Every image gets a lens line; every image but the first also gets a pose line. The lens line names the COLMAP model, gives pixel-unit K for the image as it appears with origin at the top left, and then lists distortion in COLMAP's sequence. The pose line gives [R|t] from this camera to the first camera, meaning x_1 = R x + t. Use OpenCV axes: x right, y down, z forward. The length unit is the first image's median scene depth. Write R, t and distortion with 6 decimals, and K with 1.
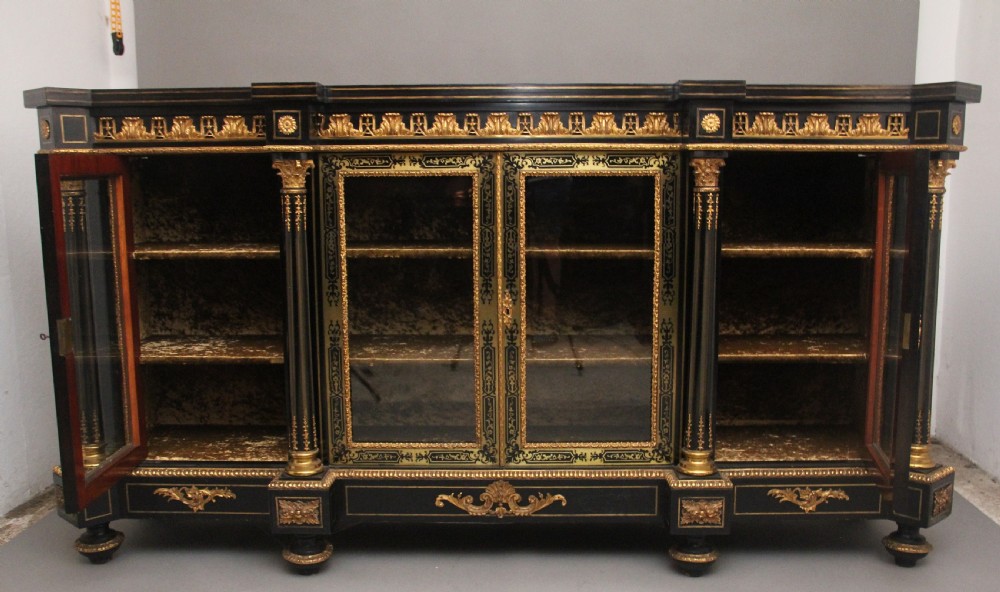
lens RADIAL K [[1034.8, 0, 489.7], [0, 1034.8, 375.4], [0, 0, 1]] dist [-0.175765, 0.278344]
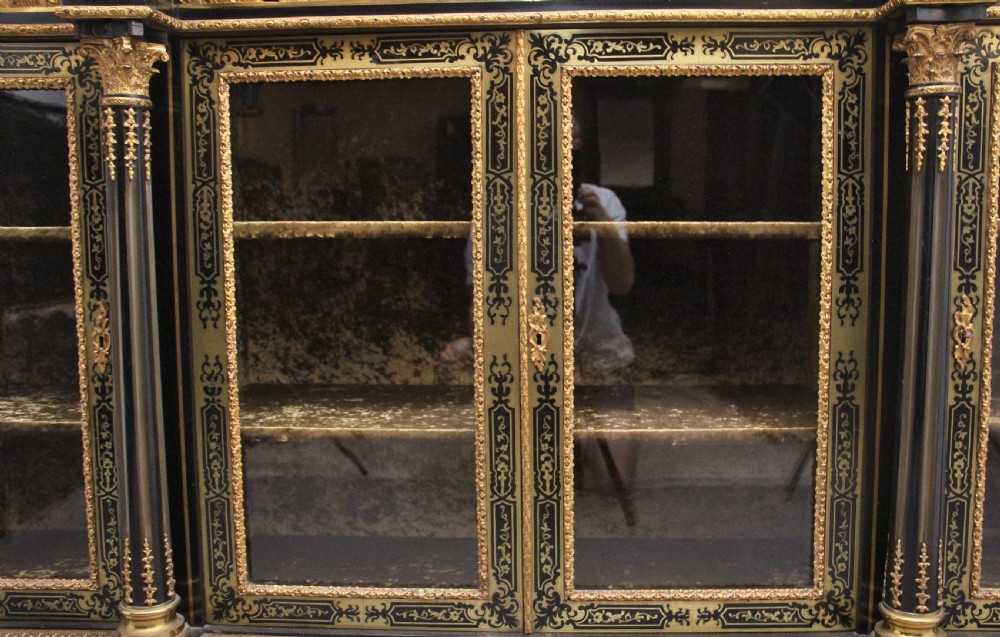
lens RADIAL K [[978.5, 0, 502.1], [0, 978.5, 334.7], [0, 0, 1]] dist [-0.147242, 0.198183]
pose [[0.999608, 0.001055, -0.027987, 0.012760], [-0.003714, 0.995458, -0.095132, -0.017230], [0.027760, 0.095199, 0.995071, 0.515189]]
